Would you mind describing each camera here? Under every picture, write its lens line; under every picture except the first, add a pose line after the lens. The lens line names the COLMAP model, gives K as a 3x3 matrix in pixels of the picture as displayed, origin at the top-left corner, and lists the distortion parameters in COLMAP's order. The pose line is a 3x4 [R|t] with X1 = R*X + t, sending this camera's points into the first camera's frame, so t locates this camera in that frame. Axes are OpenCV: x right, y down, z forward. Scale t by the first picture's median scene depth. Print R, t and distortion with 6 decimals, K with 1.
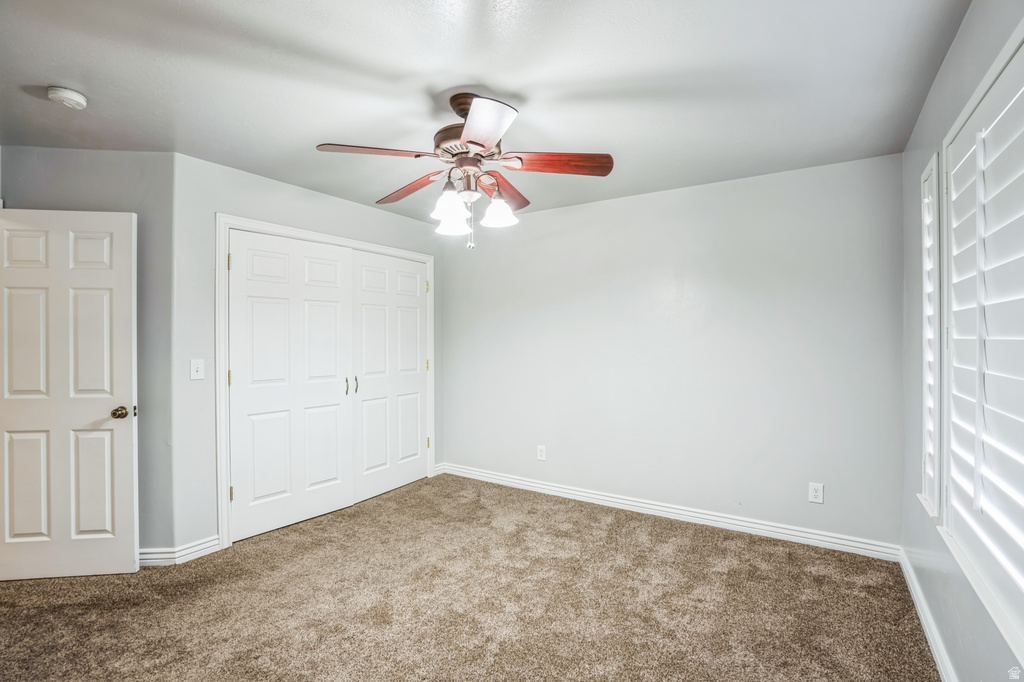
lens RADIAL K [[490.8, 0, 512.2], [0, 490.8, 344.6], [0, 0, 1]] dist [-0.002459, 0.000123]
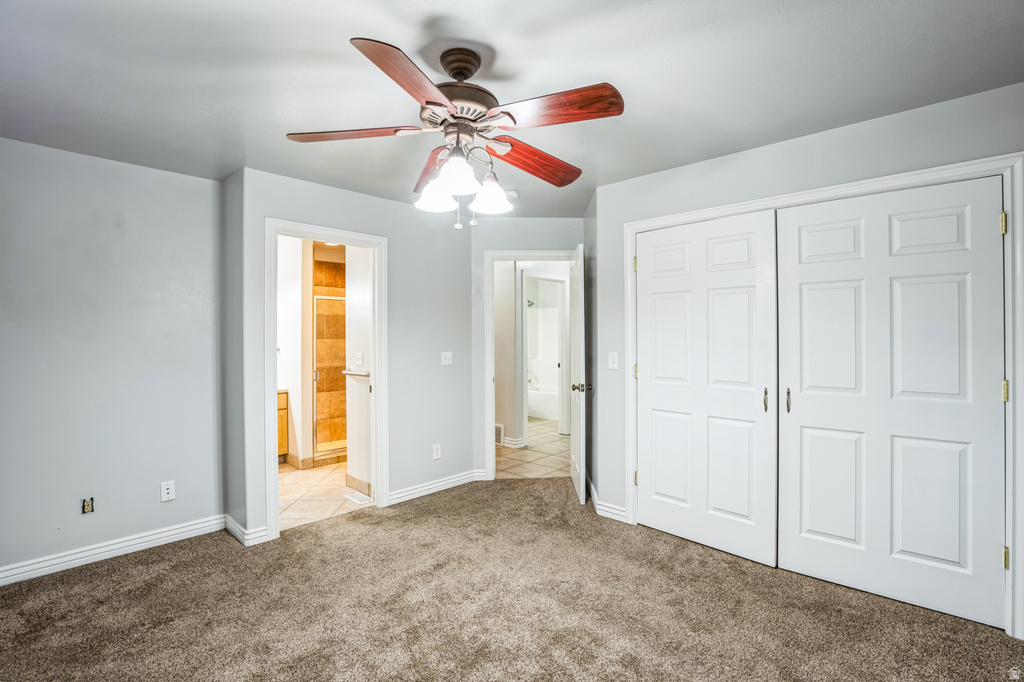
lens RADIAL K [[490.8, 0, 512.2], [0, 490.8, 344.6], [0, 0, 1]] dist [-0.002459, 0.000123]
pose [[-0.181467, 0.018480, -0.983223, 0.557728], [-0.008043, 0.999762, 0.020275, -0.011459], [0.983364, 0.011587, -0.181275, 0.948659]]
